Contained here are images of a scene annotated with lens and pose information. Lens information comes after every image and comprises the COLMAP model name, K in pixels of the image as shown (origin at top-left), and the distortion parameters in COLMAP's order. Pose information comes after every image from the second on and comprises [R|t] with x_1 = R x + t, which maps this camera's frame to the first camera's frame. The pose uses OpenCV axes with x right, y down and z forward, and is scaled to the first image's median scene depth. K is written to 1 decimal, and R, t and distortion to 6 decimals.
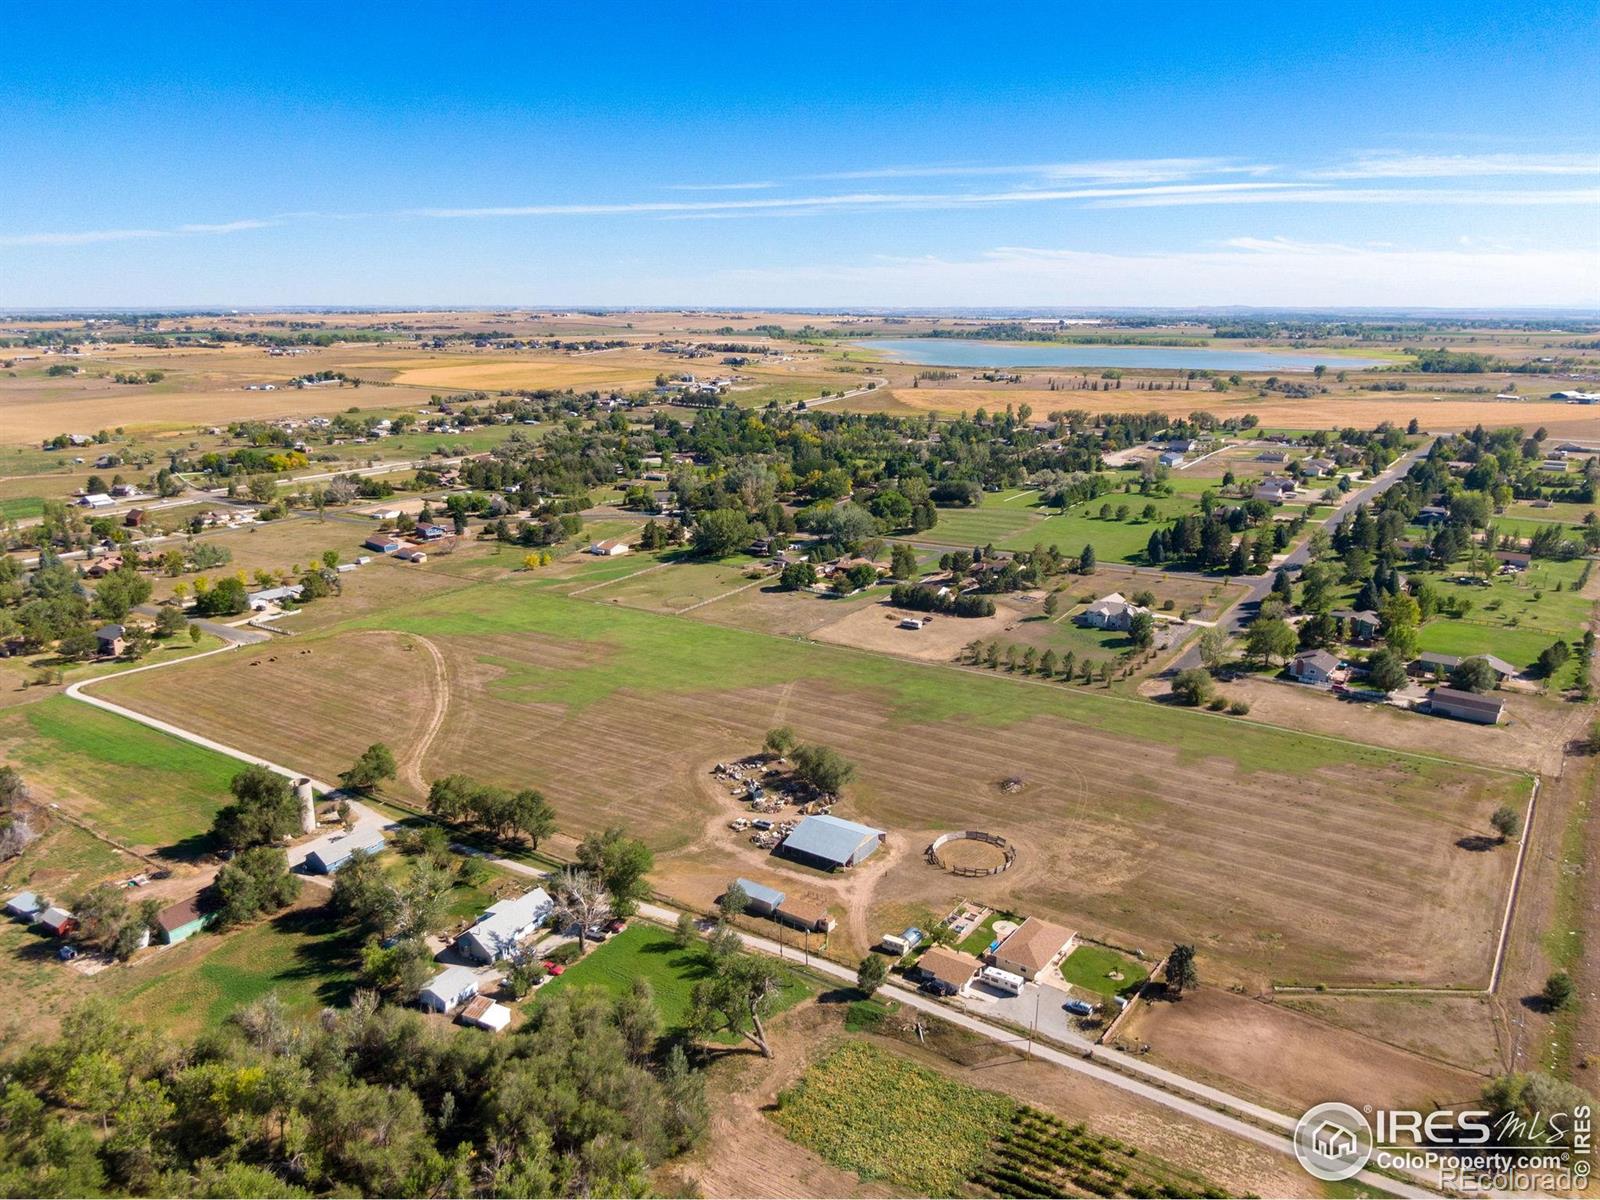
lens RADIAL K [[1130.8, 0, 800.0], [0, 1130.8, 600.0], [0, 0, 1]] dist [0.048241, -0.087005]
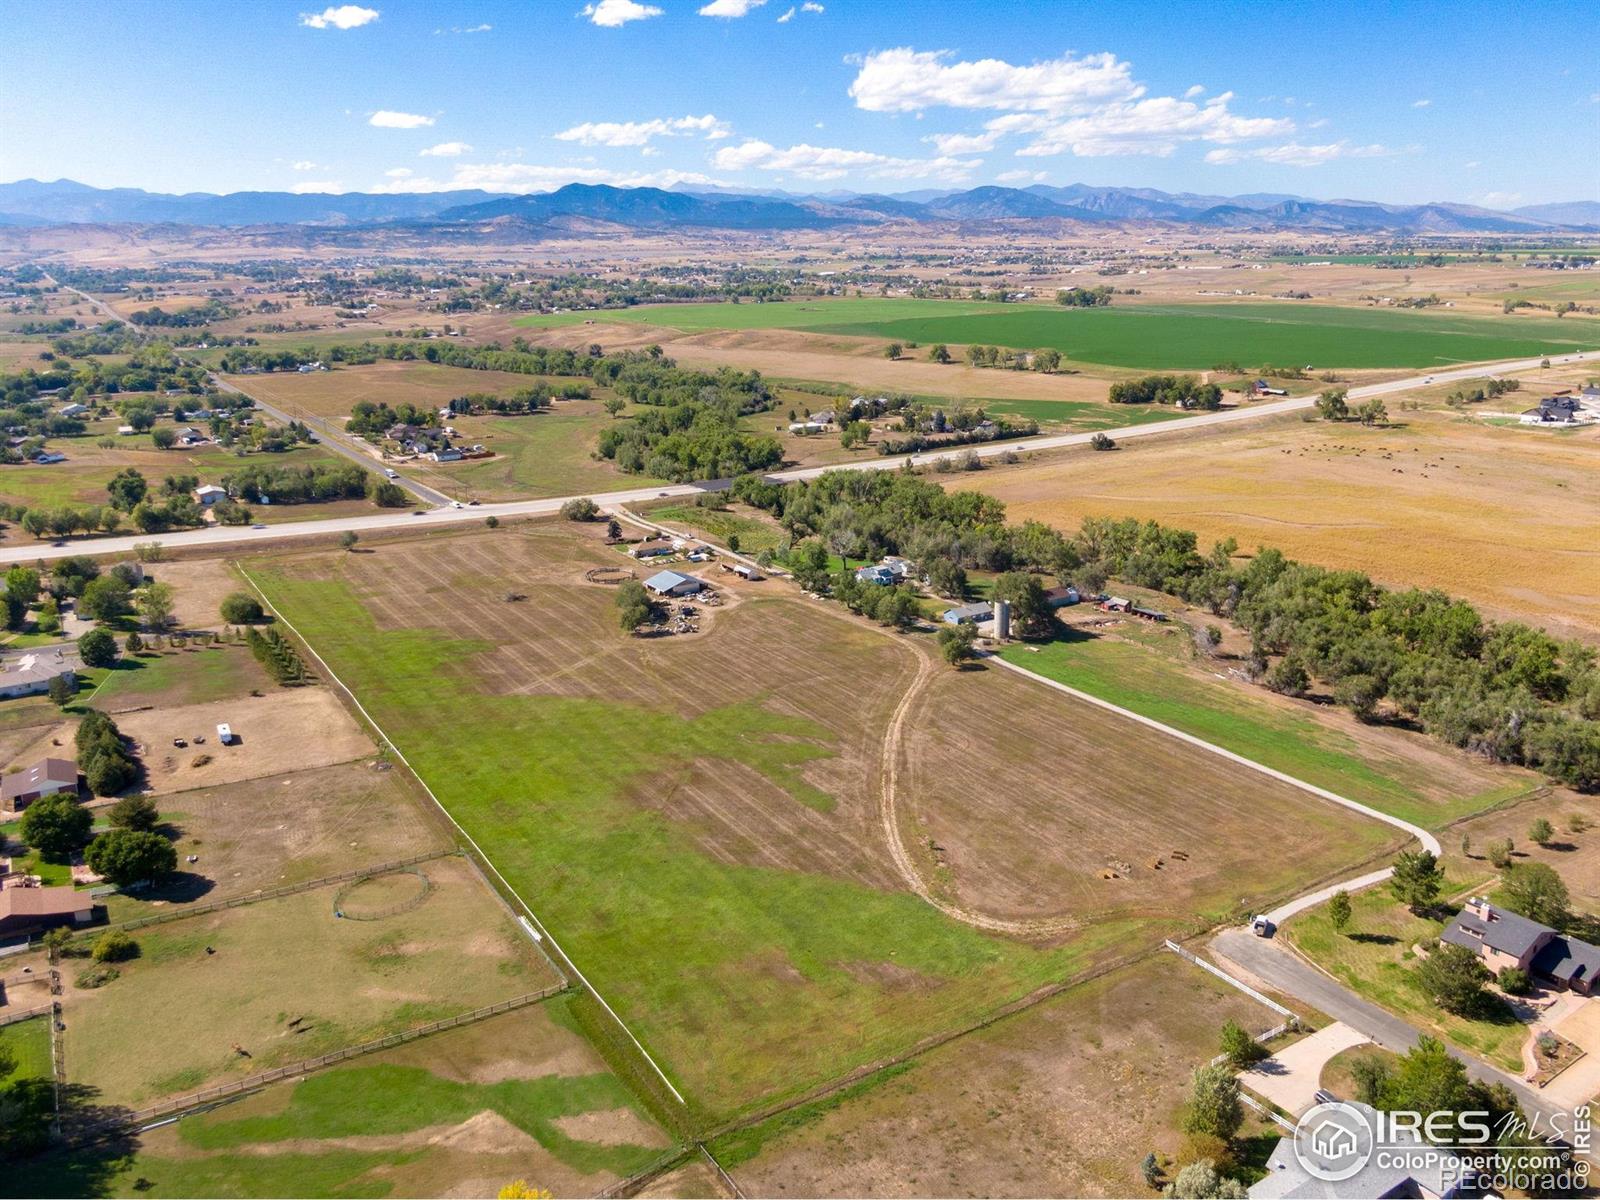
lens RADIAL K [[1250.7, 0, 827.4], [0, 1250.7, 605.9], [0, 0, 1]] dist [0.041068, -0.086693]
pose [[-0.922463, -0.096508, 0.373828, -0.515326], [0.113588, 0.857563, 0.501681, -0.386784], [-0.368997, 0.505244, -0.780108, 1.439914]]
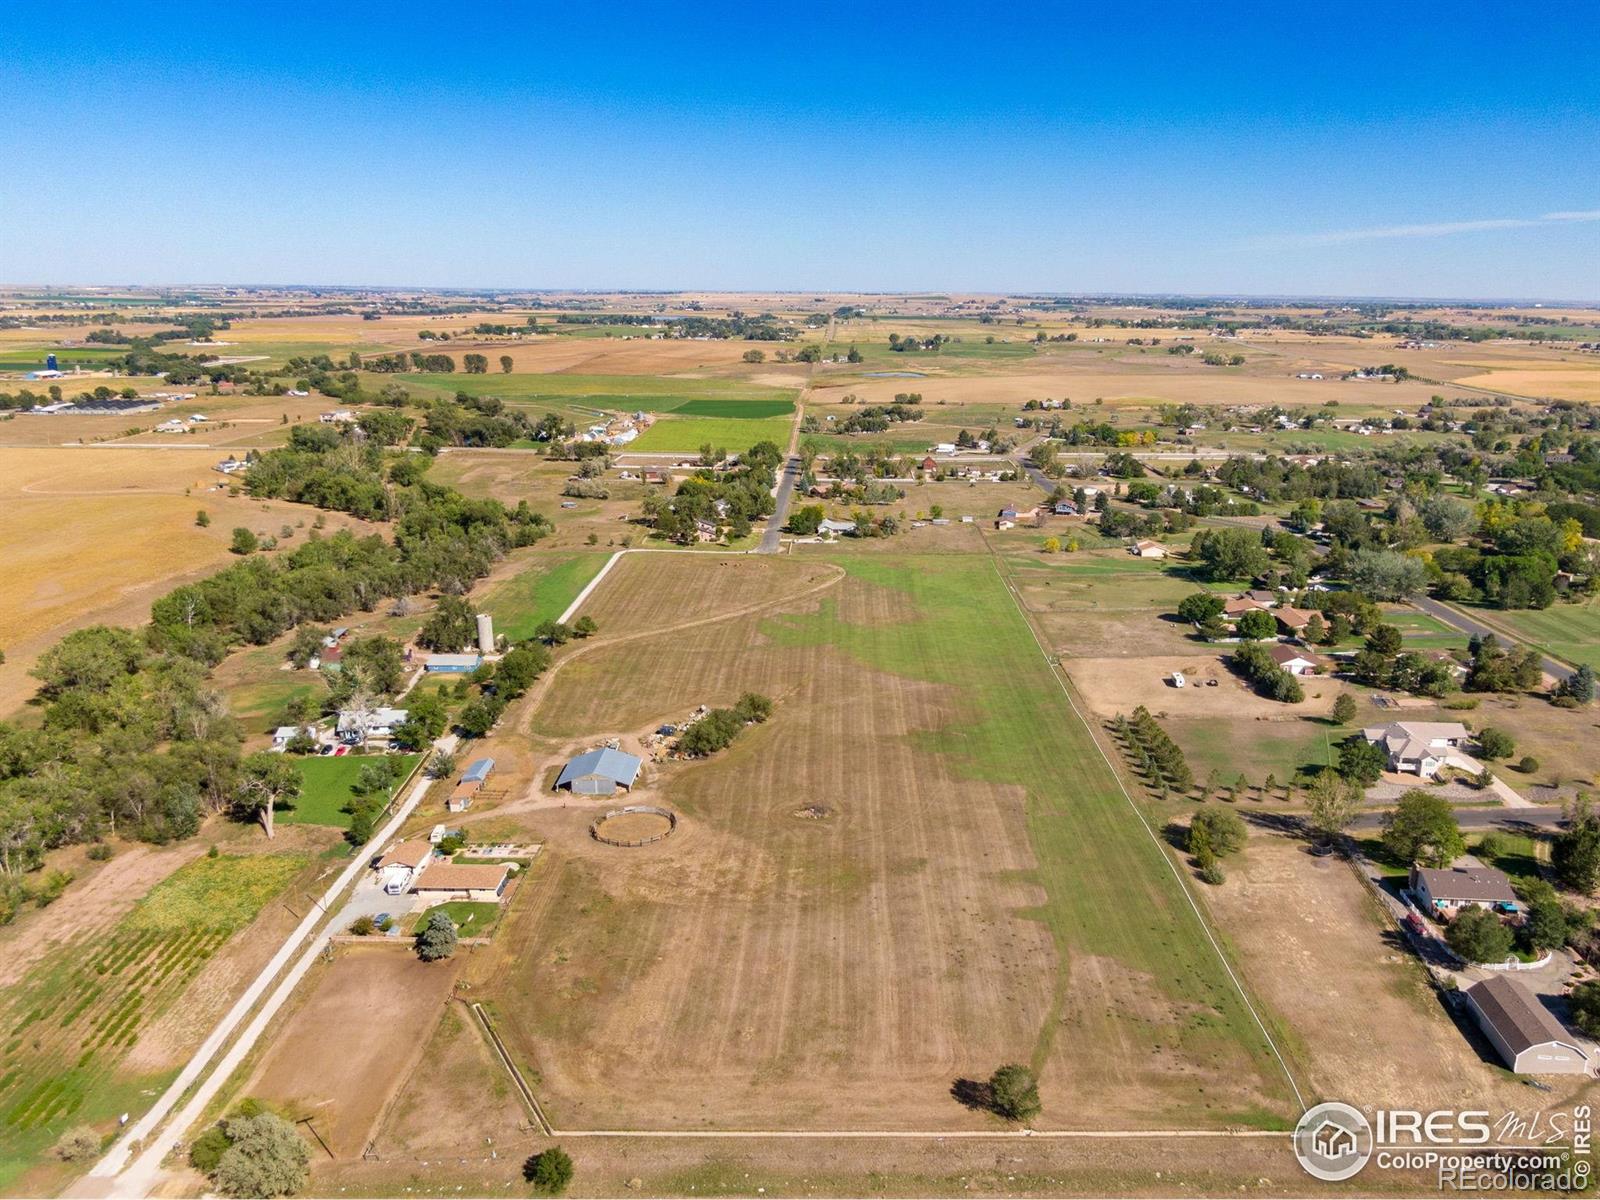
lens RADIAL K [[1190.7, 0, 875.2], [0, 1190.7, 632.4], [0, 0, 1]] dist [0.045615, -0.082209]
pose [[0.575764, 0.235886, -0.782850, 0.646898], [-0.221385, 0.966689, 0.128458, -0.075180], [0.787074, 0.099350, 0.608806, 0.312408]]
